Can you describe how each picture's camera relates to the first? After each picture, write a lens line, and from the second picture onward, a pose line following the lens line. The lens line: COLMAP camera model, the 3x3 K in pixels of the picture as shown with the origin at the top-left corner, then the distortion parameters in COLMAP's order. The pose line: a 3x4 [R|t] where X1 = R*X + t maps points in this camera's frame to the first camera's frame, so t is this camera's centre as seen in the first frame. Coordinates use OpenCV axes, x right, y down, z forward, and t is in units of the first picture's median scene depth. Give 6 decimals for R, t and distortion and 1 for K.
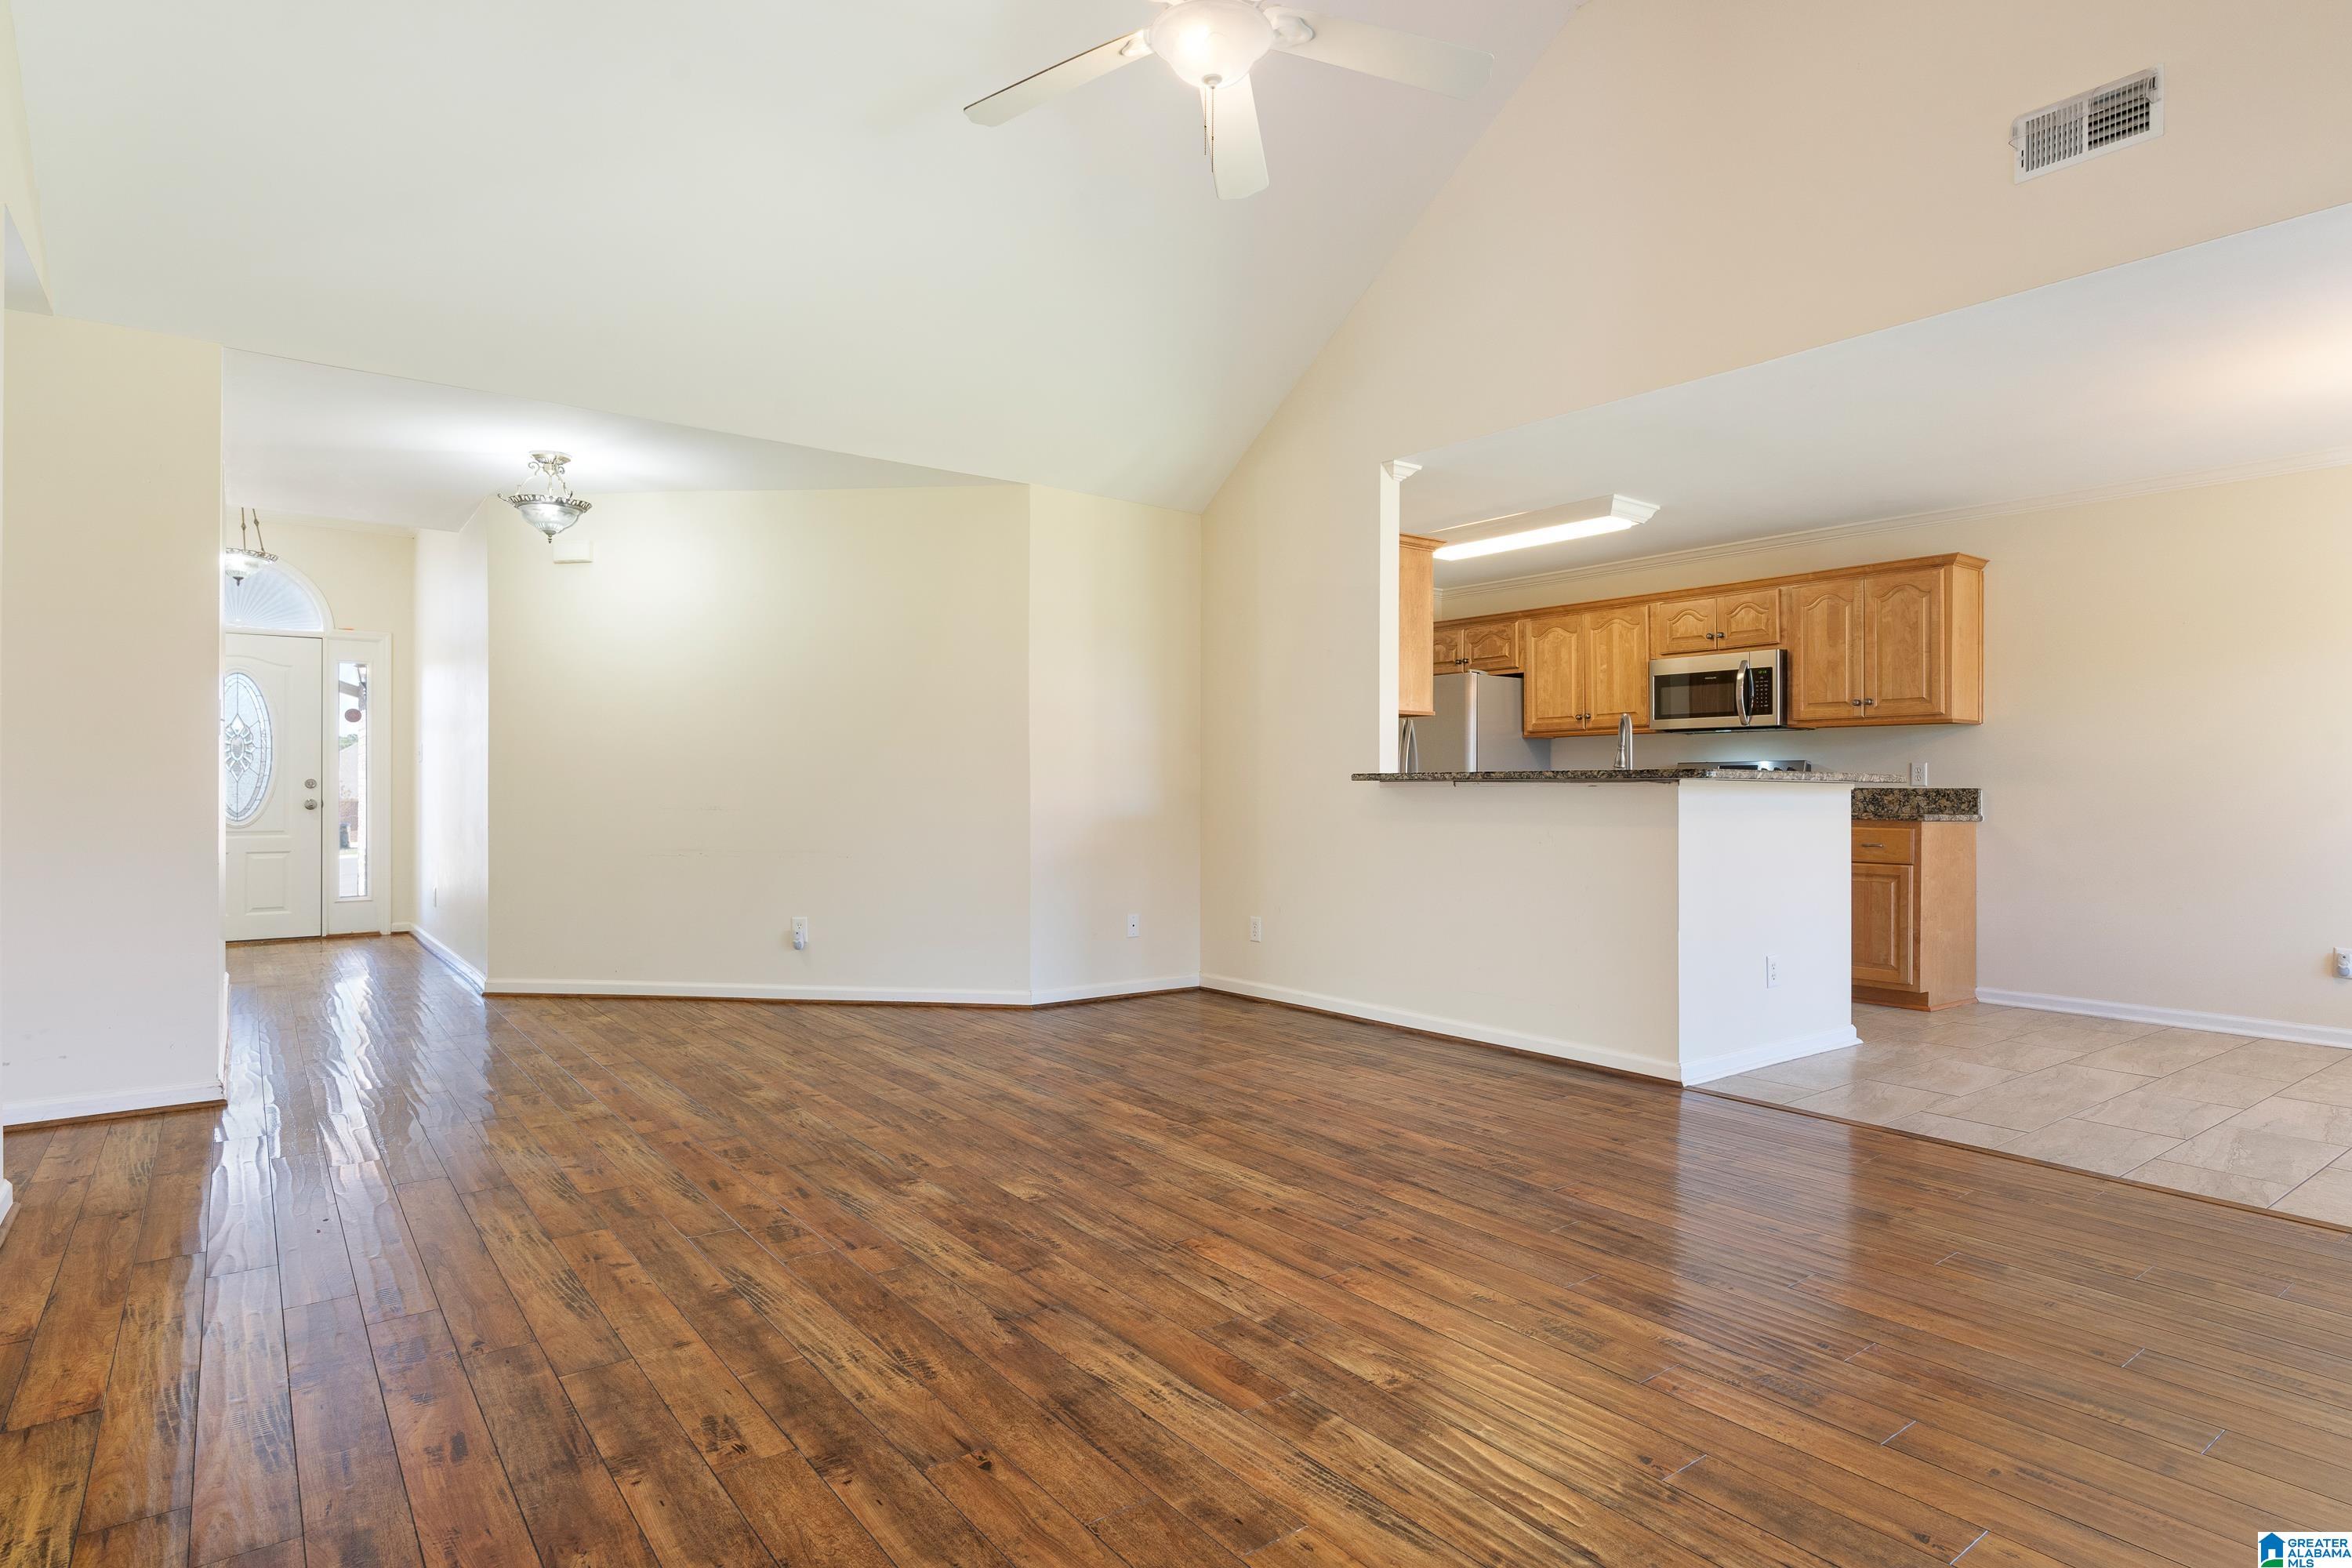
lens RADIAL K [[1275.4, 0, 1165.8], [0, 1275.4, 770.8], [0, 0, 1]] dist [-0.002294, 0.002249]
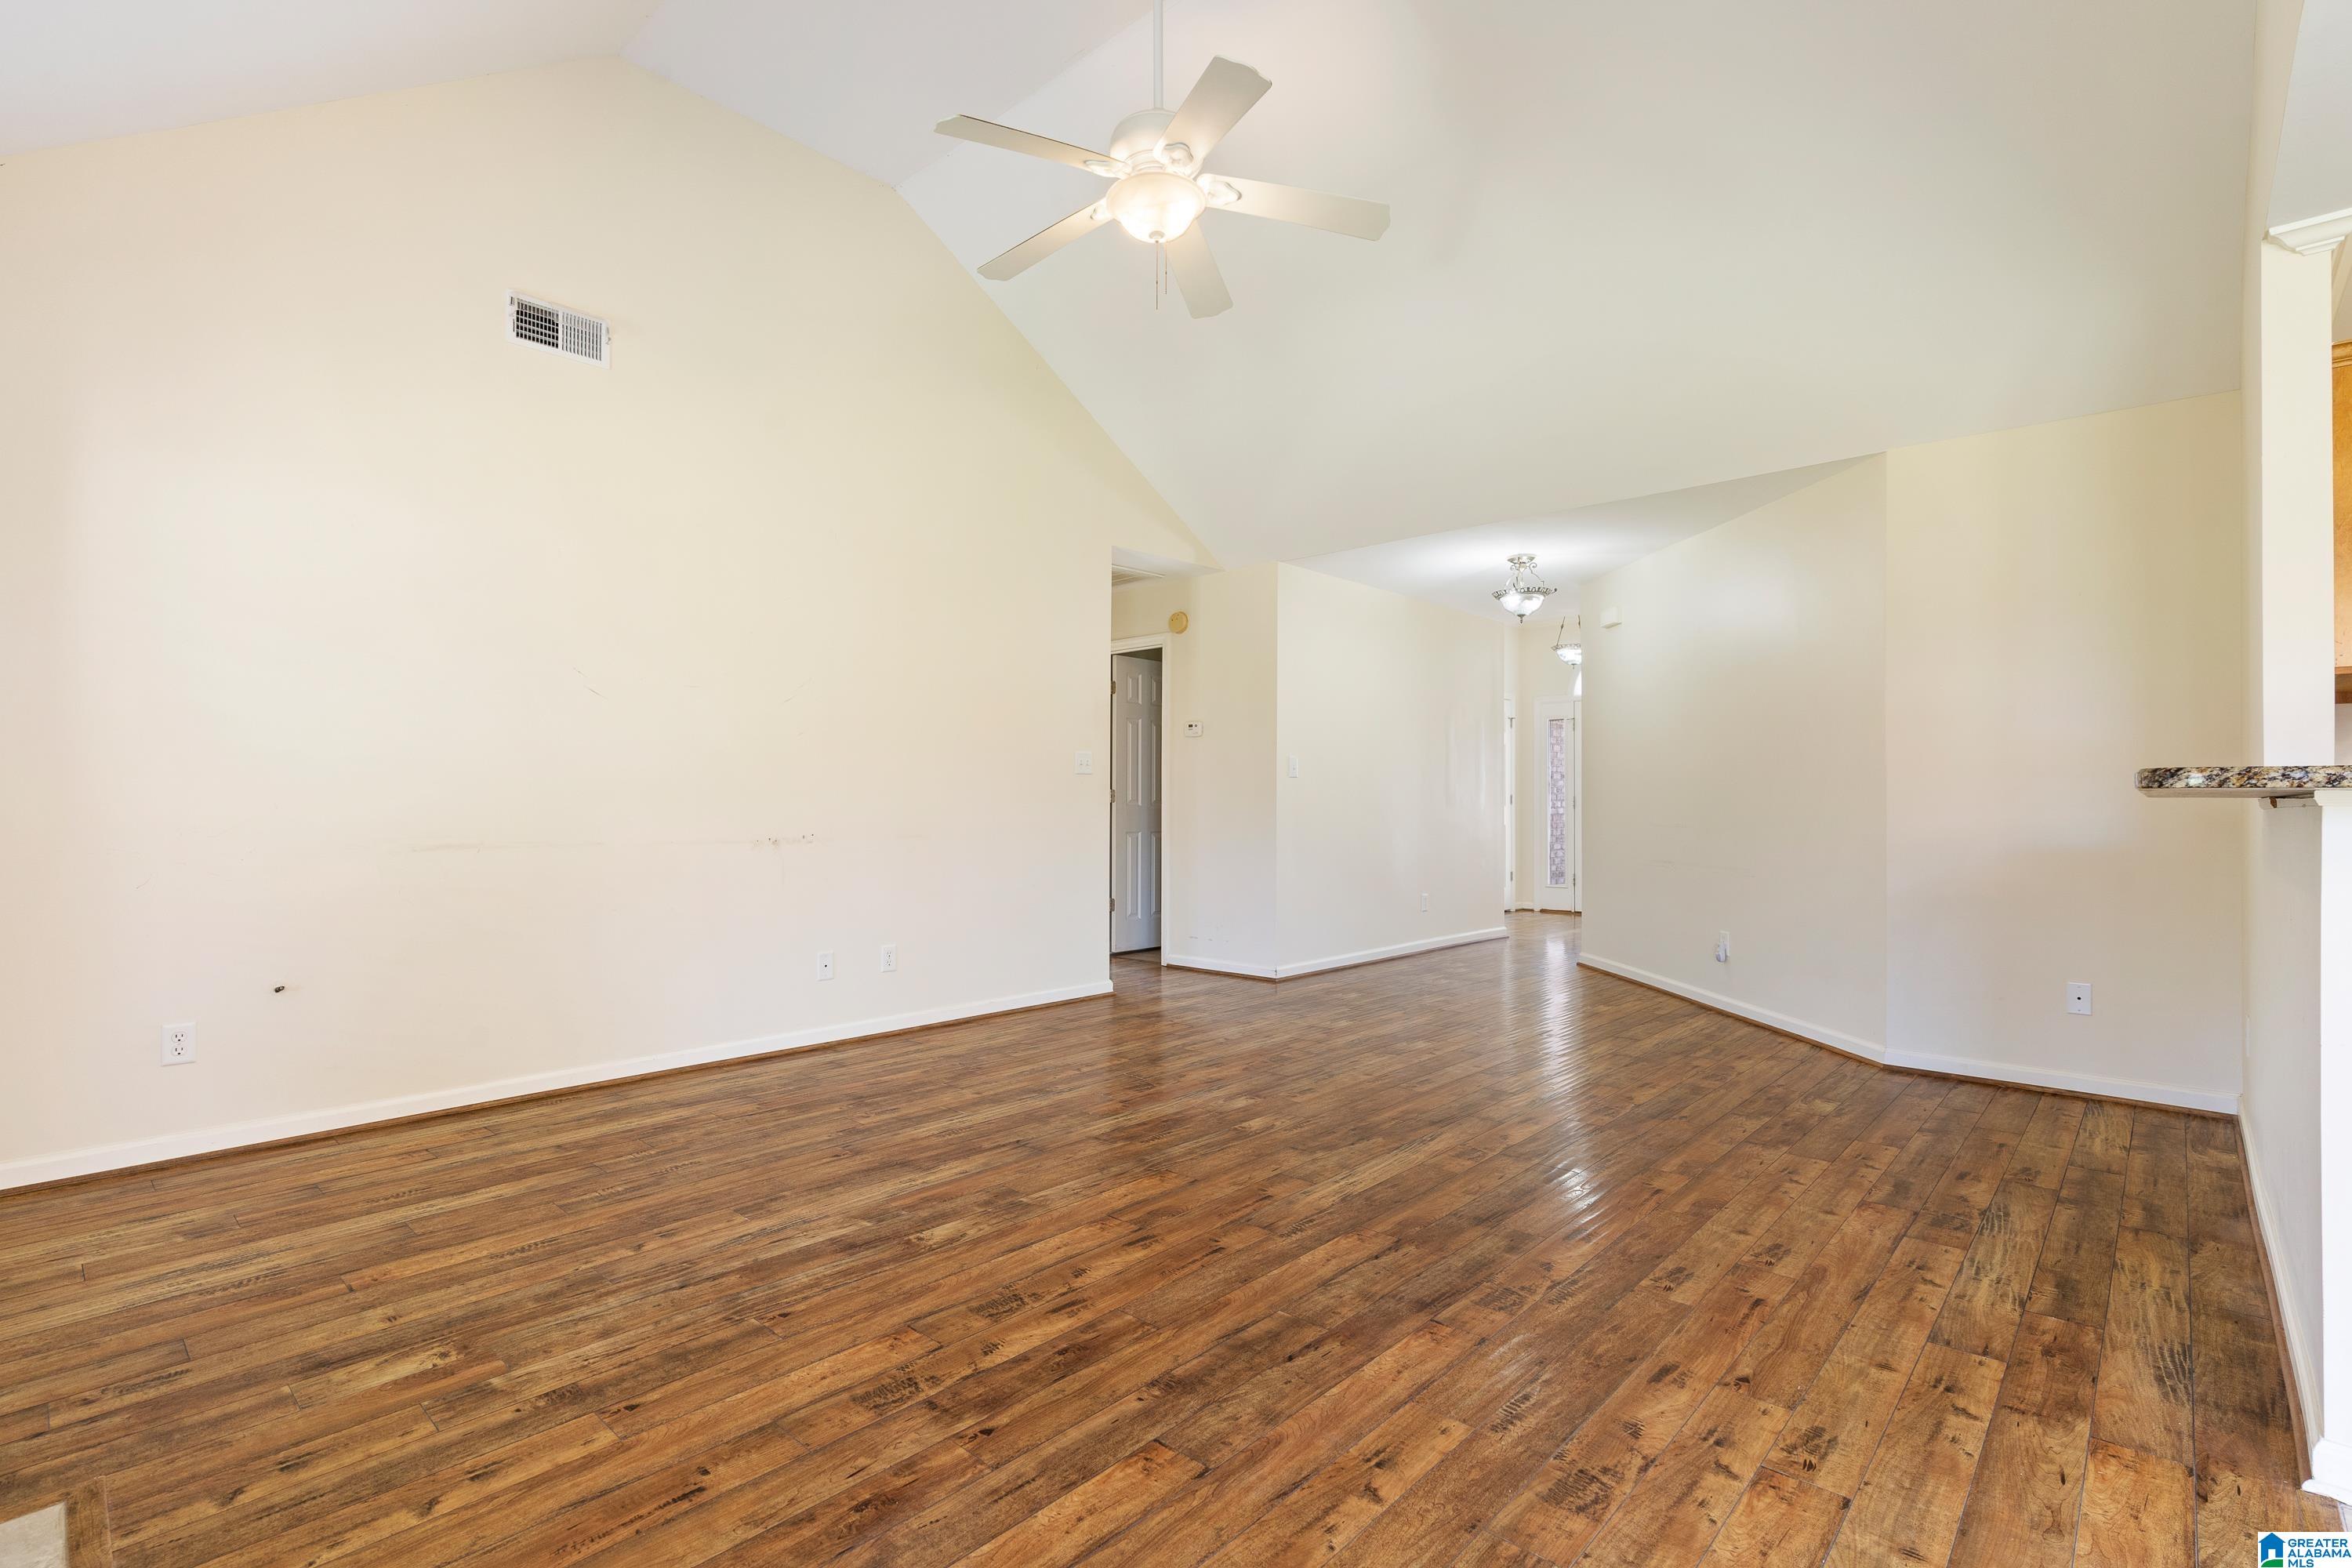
lens RADIAL K [[1064.7, 0, 1156.5], [0, 1064.7, 801.6], [0, 0, 1]] dist [-0.013042, 0.000250]
pose [[0.174297, -0.003394, -0.984687, 1.065017], [0.010431, 0.999944, -0.001600, 0.008244], [0.984638, -0.009992, 0.174323, 0.830491]]
